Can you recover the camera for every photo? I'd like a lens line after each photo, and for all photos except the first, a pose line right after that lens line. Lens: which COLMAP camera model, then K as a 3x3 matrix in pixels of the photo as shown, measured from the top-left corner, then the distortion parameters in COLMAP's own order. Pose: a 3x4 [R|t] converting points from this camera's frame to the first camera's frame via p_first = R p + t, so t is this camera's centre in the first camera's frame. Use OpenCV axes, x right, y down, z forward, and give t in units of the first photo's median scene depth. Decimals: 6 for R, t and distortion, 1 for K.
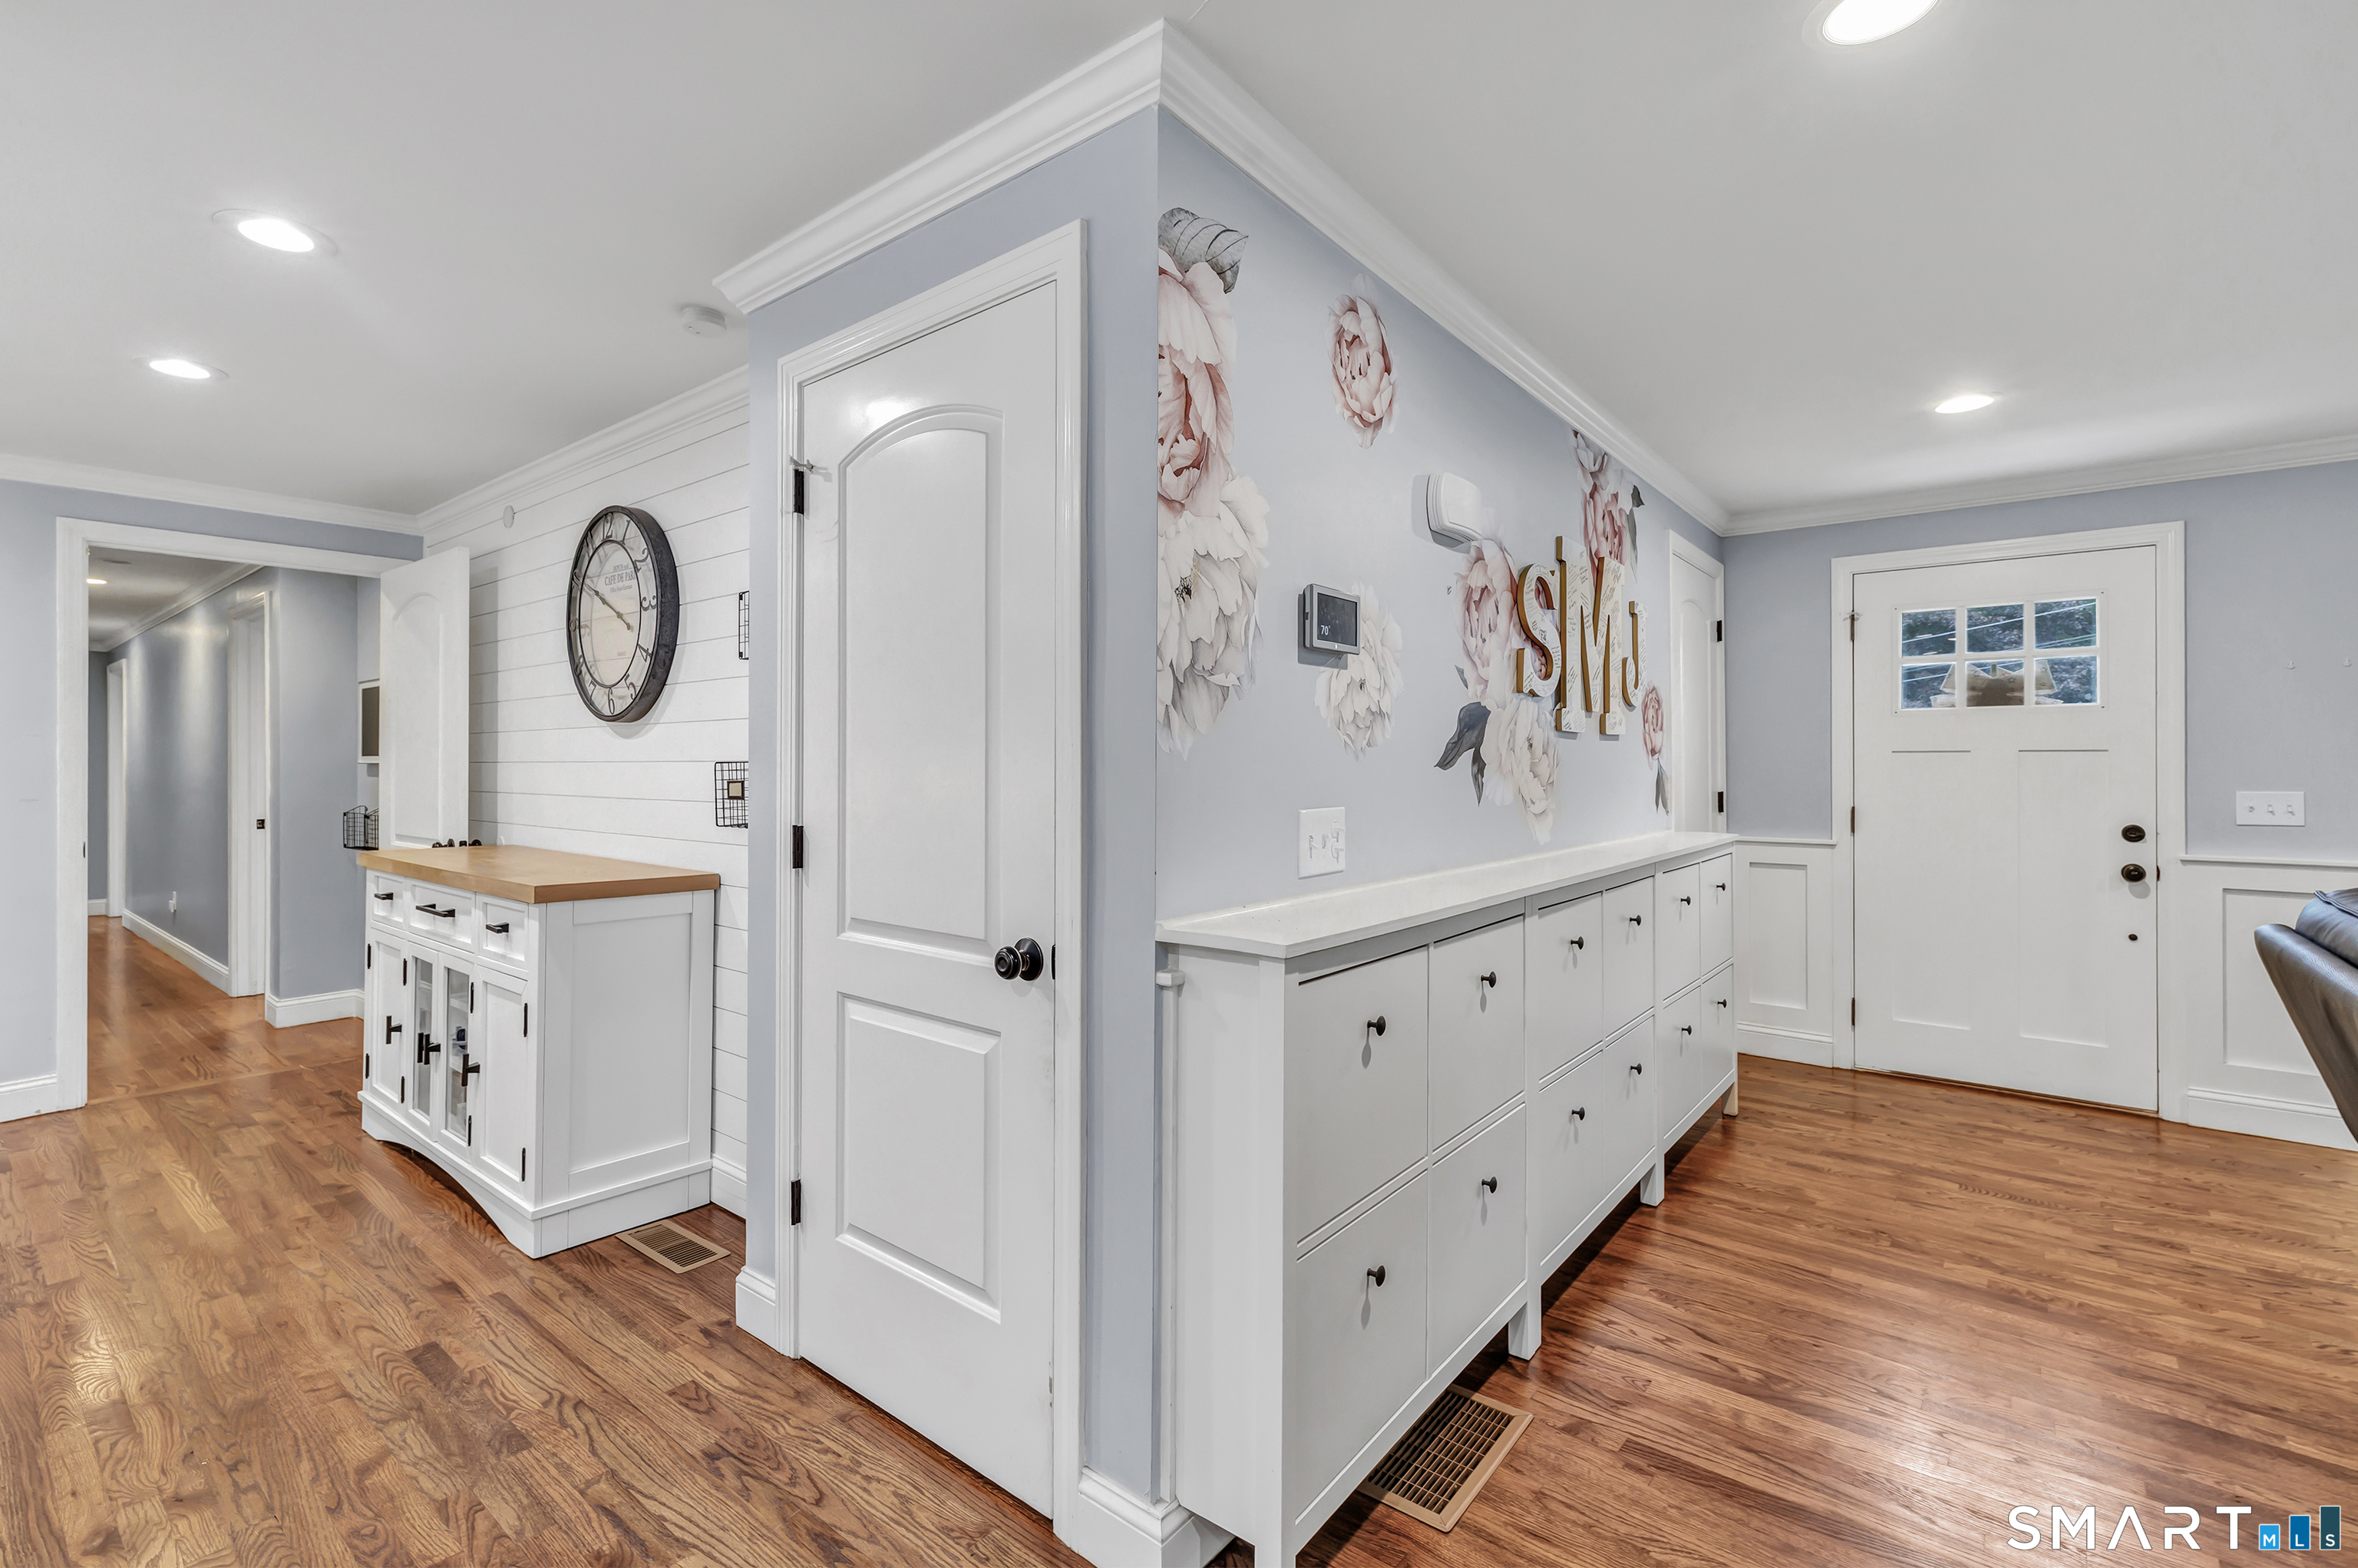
lens RADIAL K [[1050.1, 0, 1176.7], [0, 1050.1, 760.8], [0, 0, 1]] dist [0.000226, 0.000114]
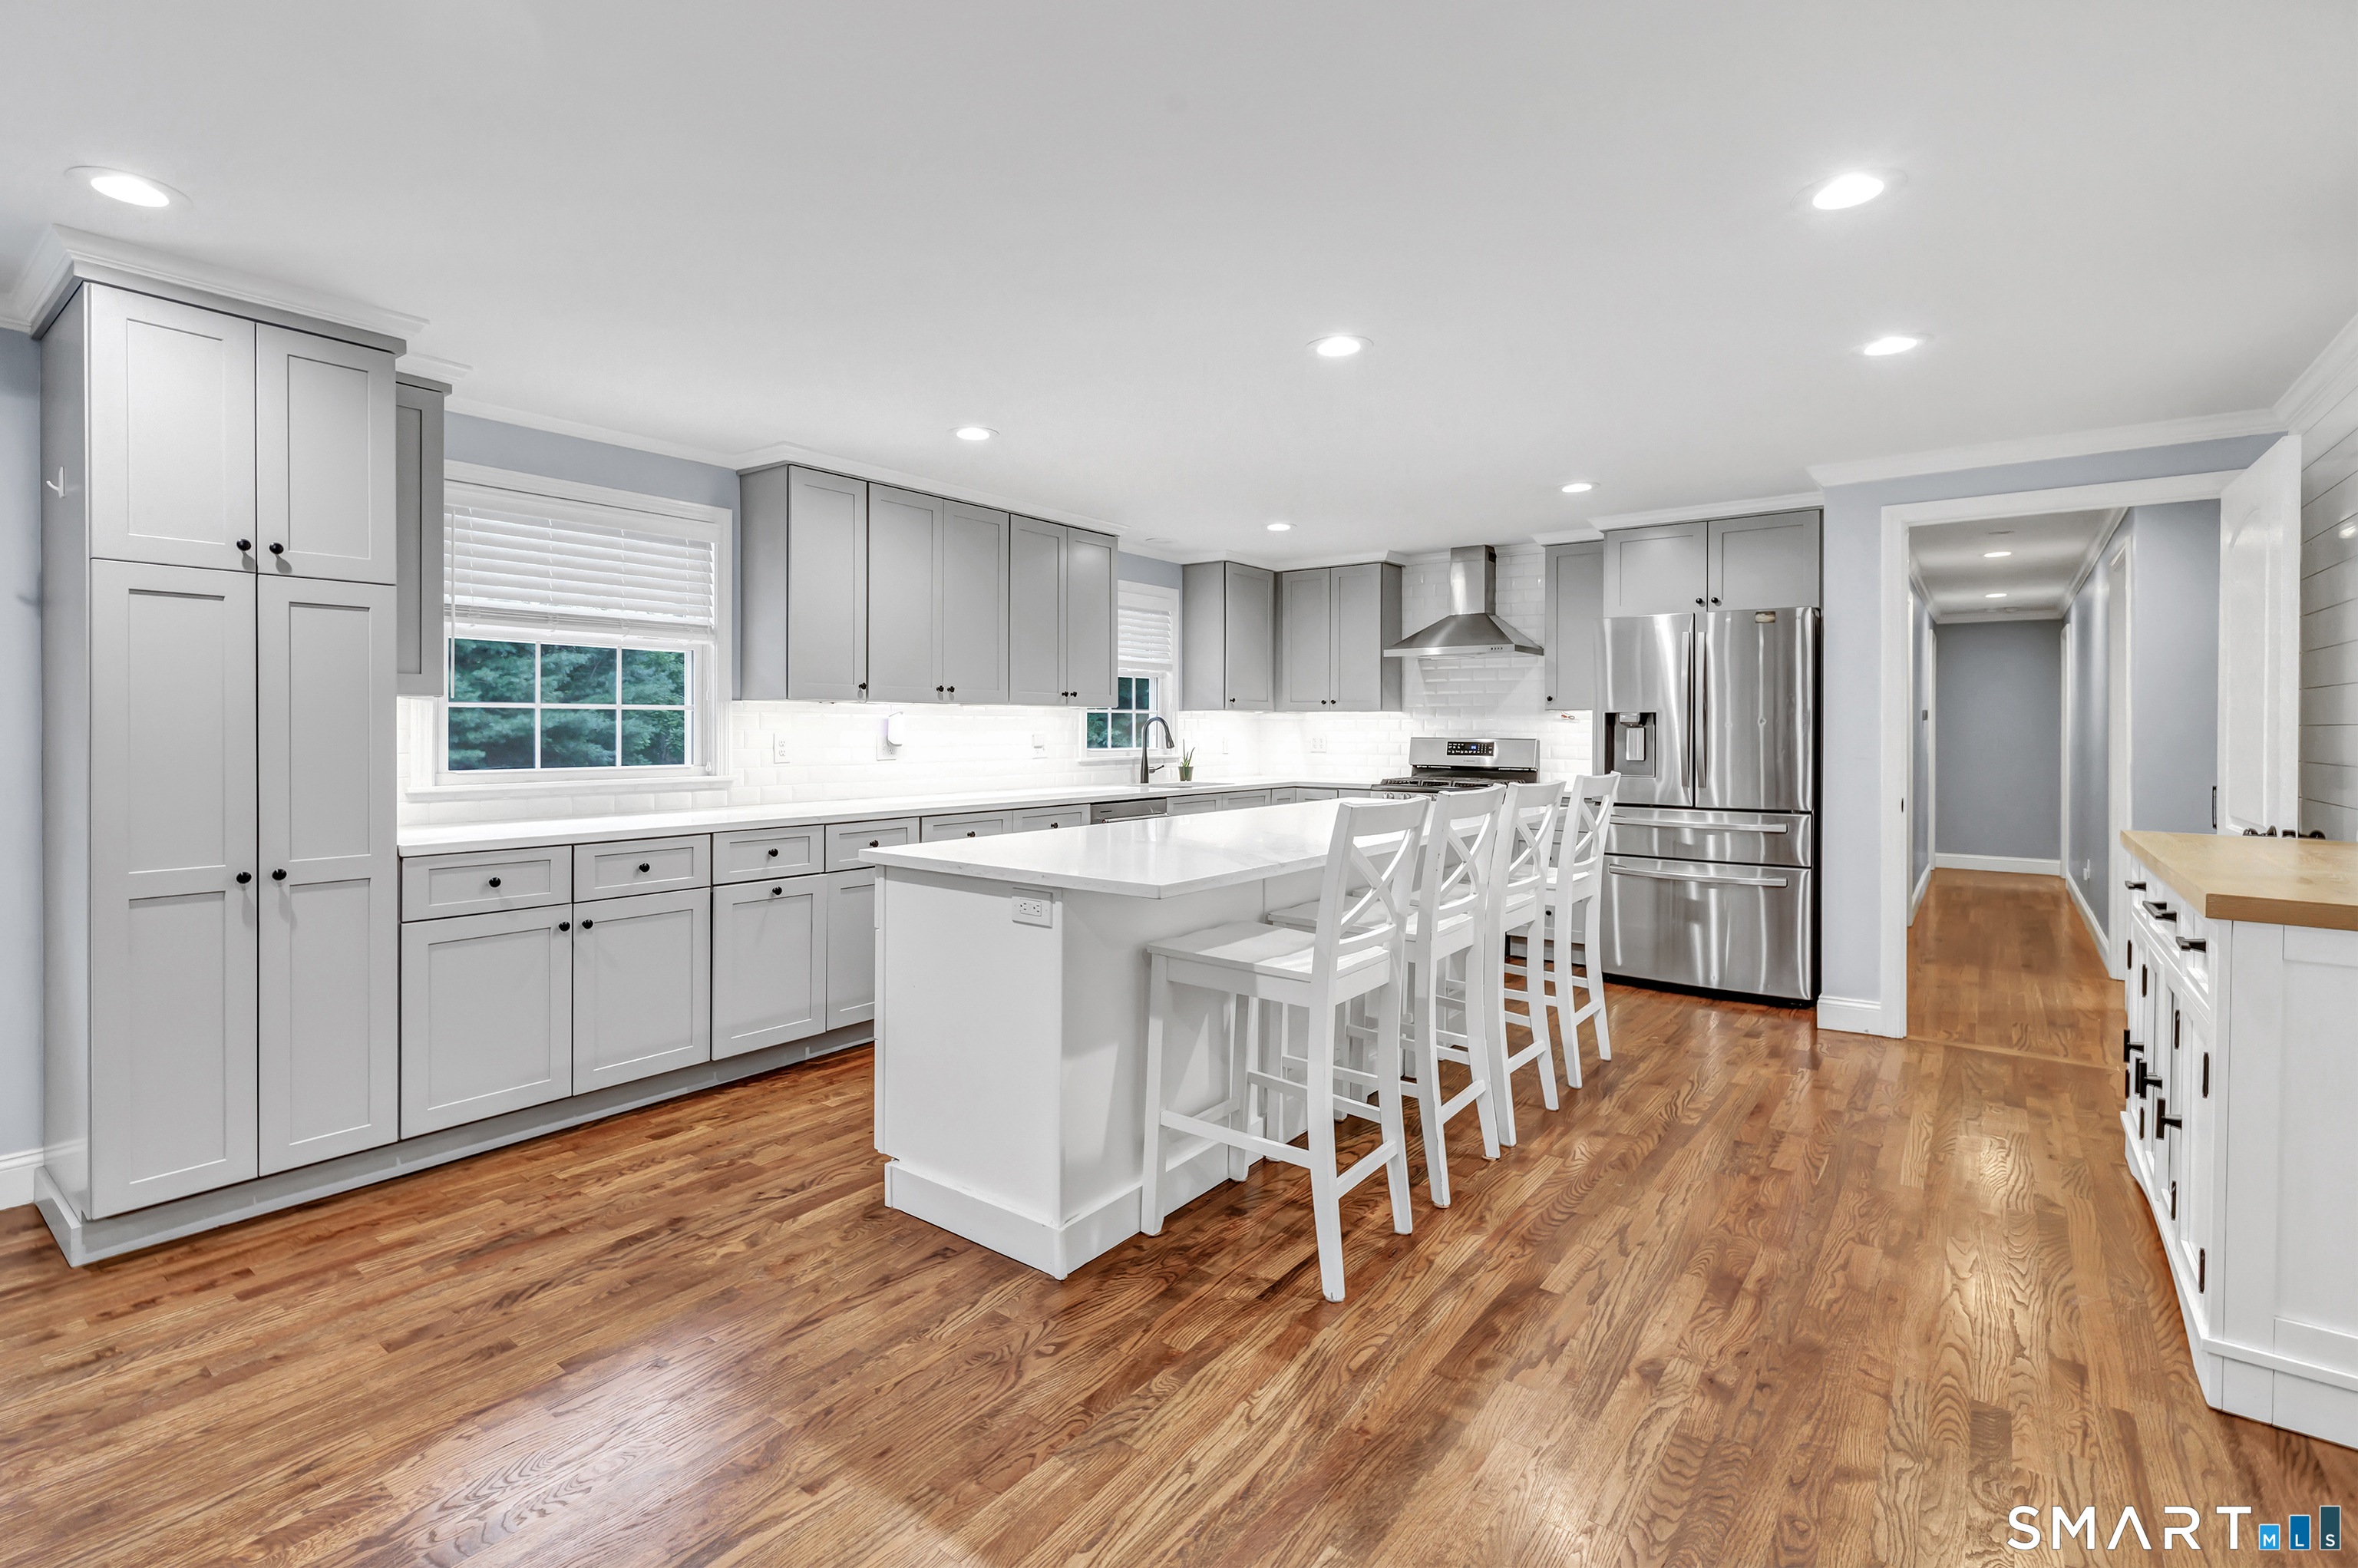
lens RADIAL K [[1085.9, 0, 1097.2], [0, 1085.9, 734.9], [0, 0, 1]] dist [-0.001472, 0.000230]
pose [[-0.002718, 0.006551, -0.999975, 0.160990], [0.001722, 0.999977, 0.006547, 0.003943], [0.999995, -0.001704, -0.002730, 0.272540]]
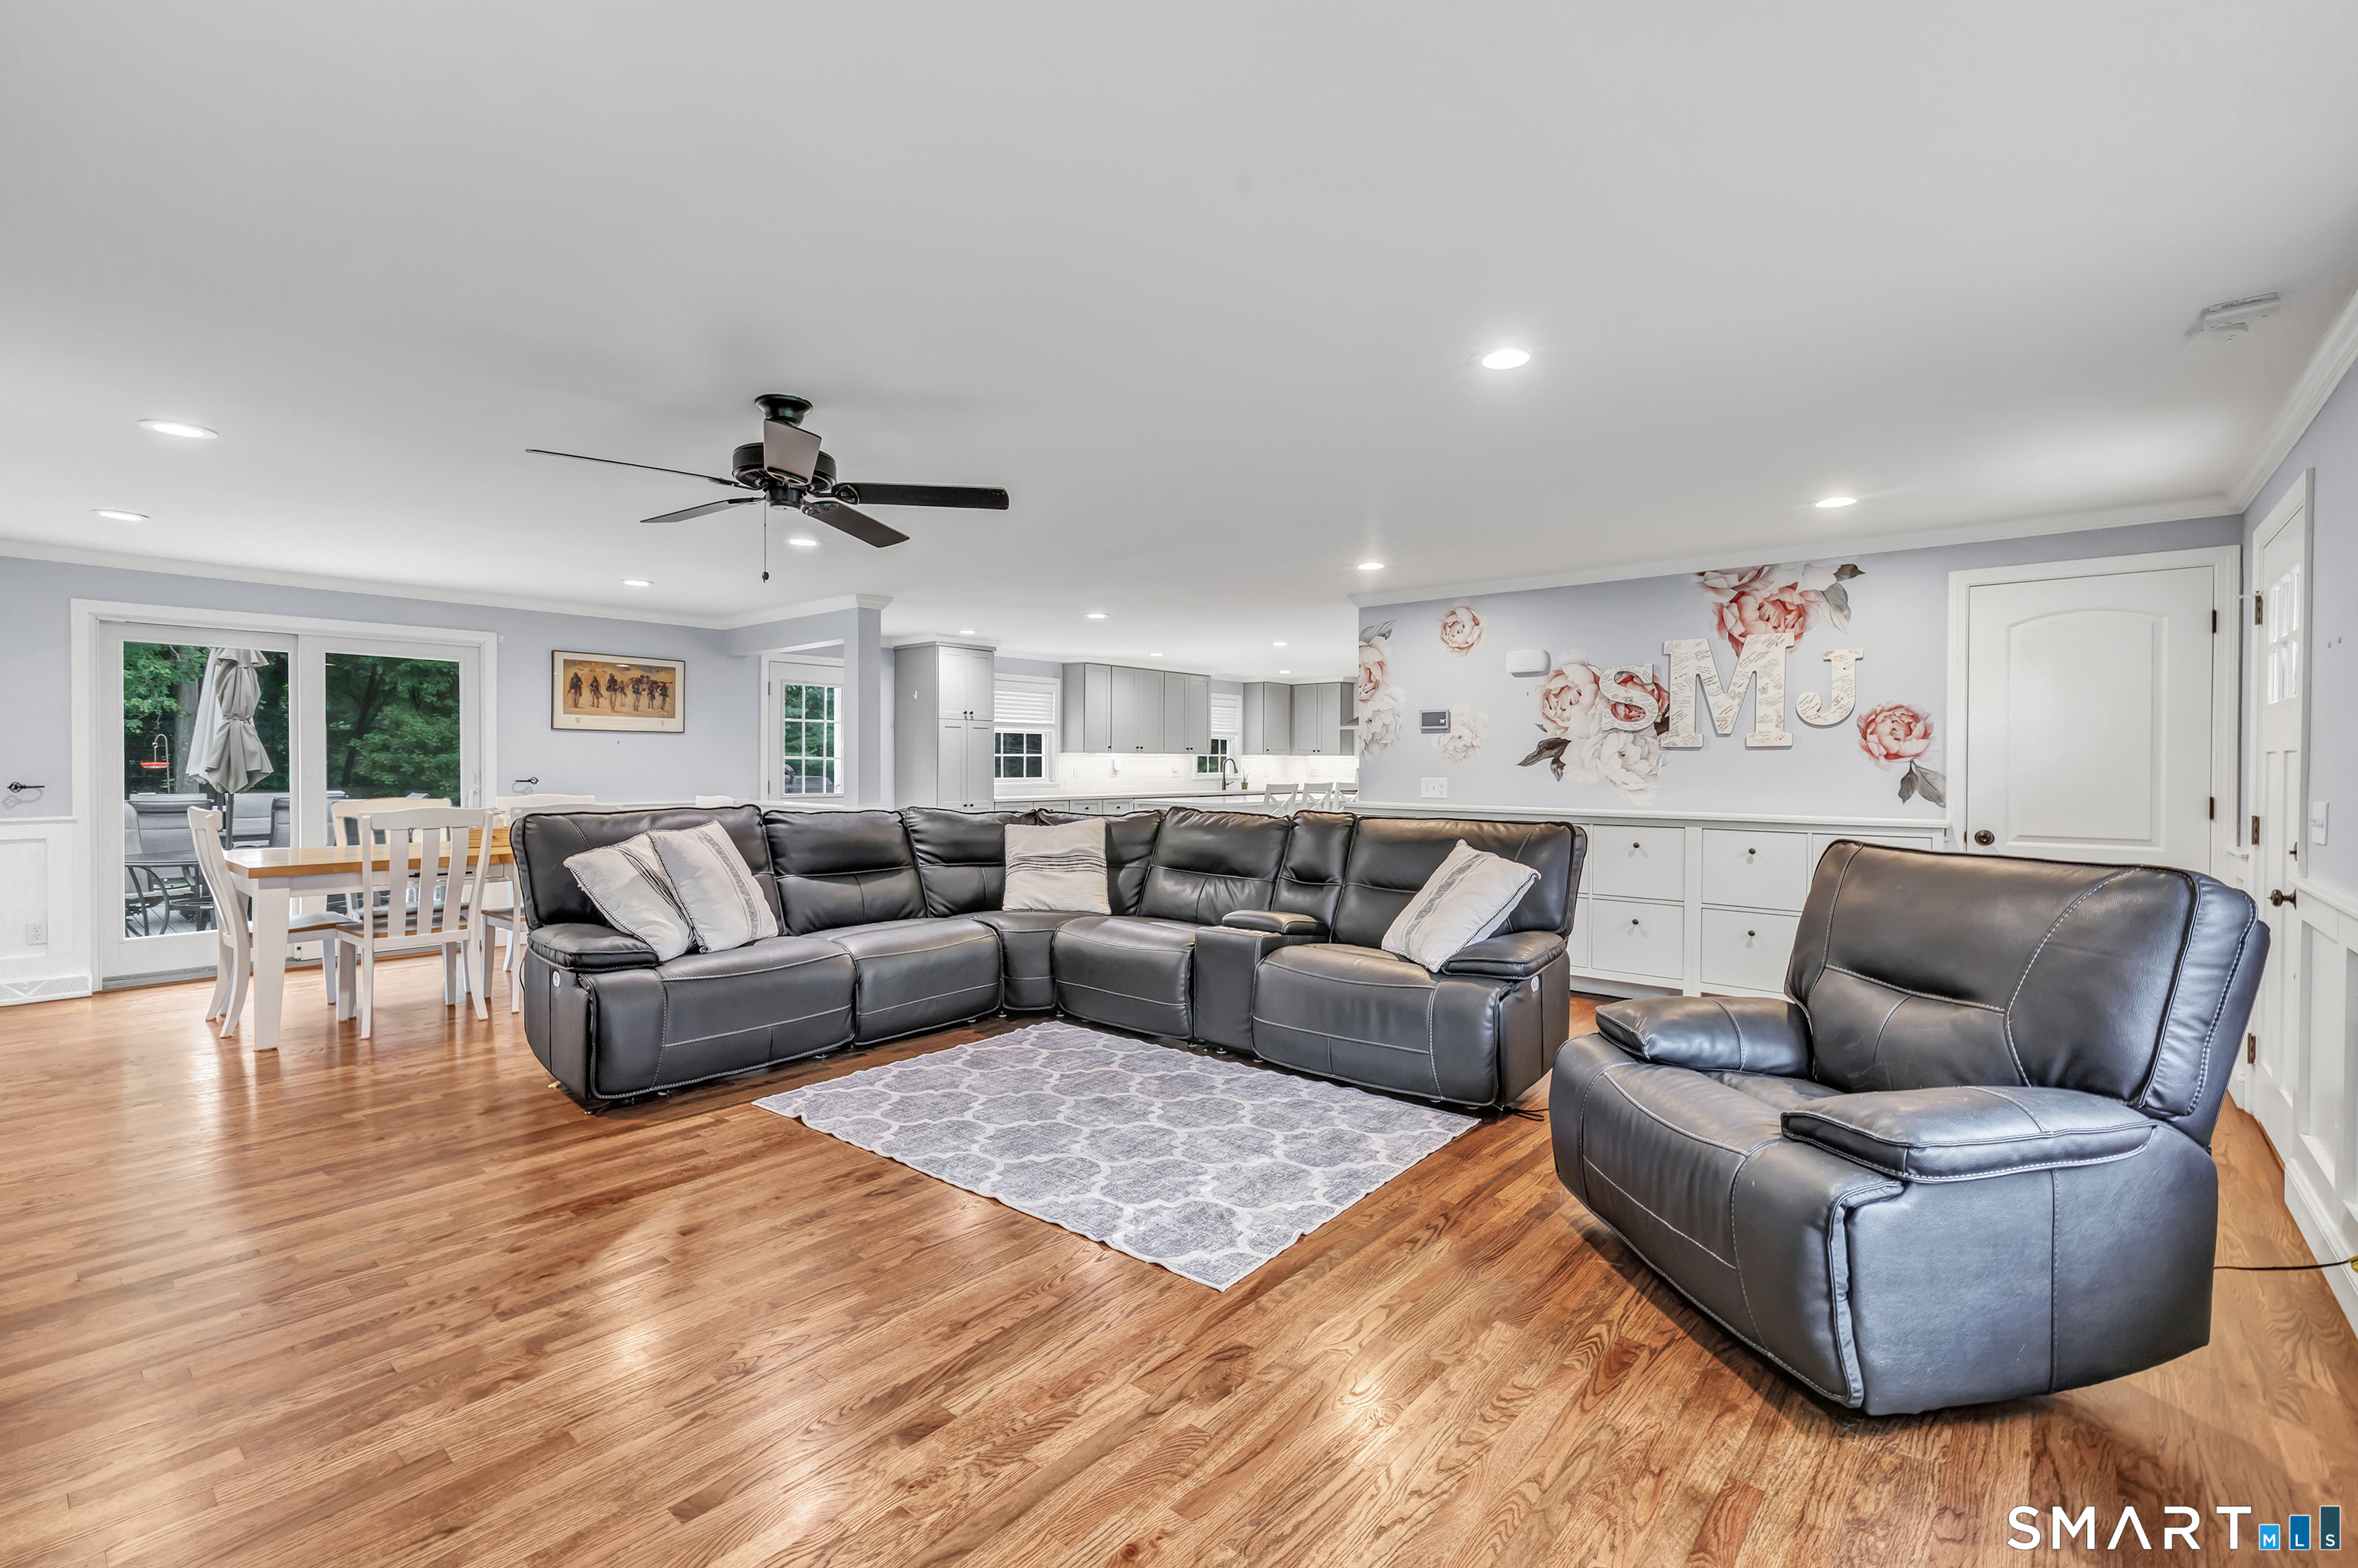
lens RADIAL K [[1050.1, 0, 1176.7], [0, 1050.1, 760.8], [0, 0, 1]] dist [0.000226, 0.000114]
pose [[-0.020992, -0.001941, -0.999778, 3.009031], [-0.000469, 0.999998, -0.001931, 0.000116], [0.999780, 0.000428, -0.020993, 0.250135]]
